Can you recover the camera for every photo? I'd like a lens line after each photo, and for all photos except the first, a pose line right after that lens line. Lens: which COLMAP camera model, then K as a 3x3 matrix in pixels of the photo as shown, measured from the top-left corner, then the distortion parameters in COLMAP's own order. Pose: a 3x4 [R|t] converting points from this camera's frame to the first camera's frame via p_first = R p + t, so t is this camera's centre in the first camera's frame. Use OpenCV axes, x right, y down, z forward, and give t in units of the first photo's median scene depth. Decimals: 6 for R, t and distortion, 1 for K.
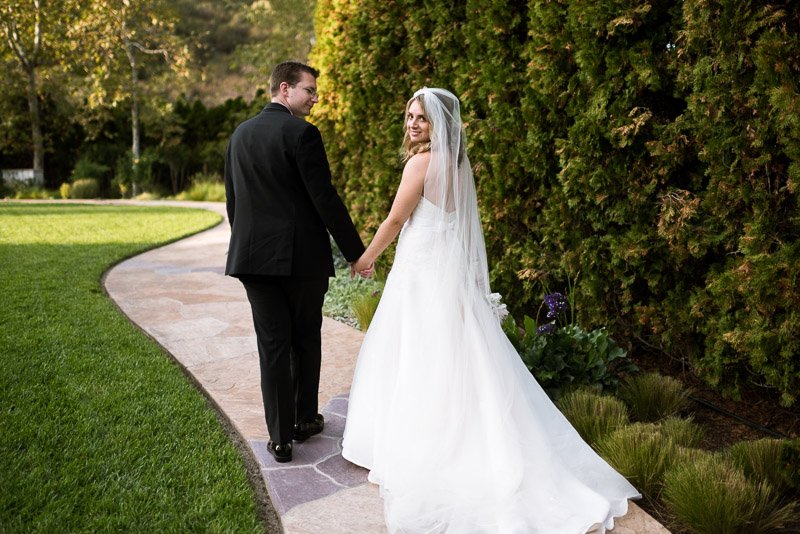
lens RADIAL K [[758.8, 0, 400.0], [0, 758.8, 267.0], [0, 0, 1]] dist [0.004737, 0.000124]
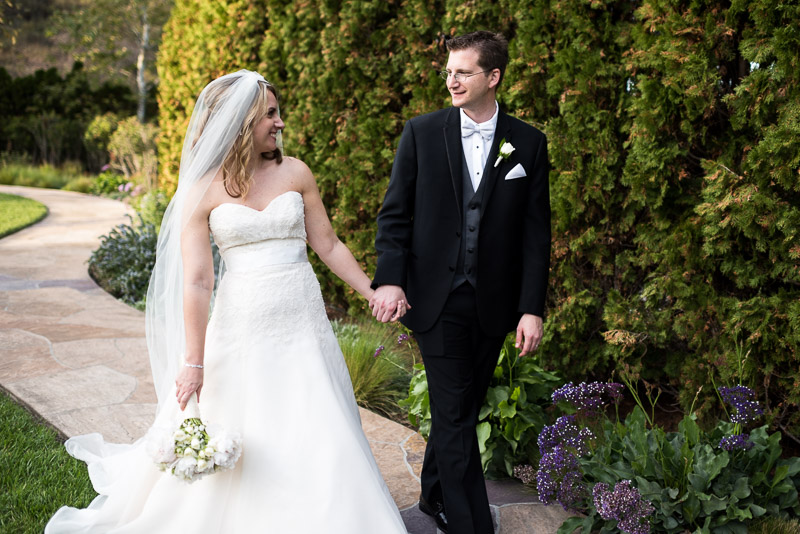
lens RADIAL K [[758.8, 0, 400.0], [0, 758.8, 267.0], [0, 0, 1]] dist [0.004737, 0.000124]
pose [[0.970459, 0.027031, 0.239749, -0.125092], [-0.028675, 0.999583, 0.003368, -0.031999], [-0.239558, -0.010143, 0.970829, 0.193207]]
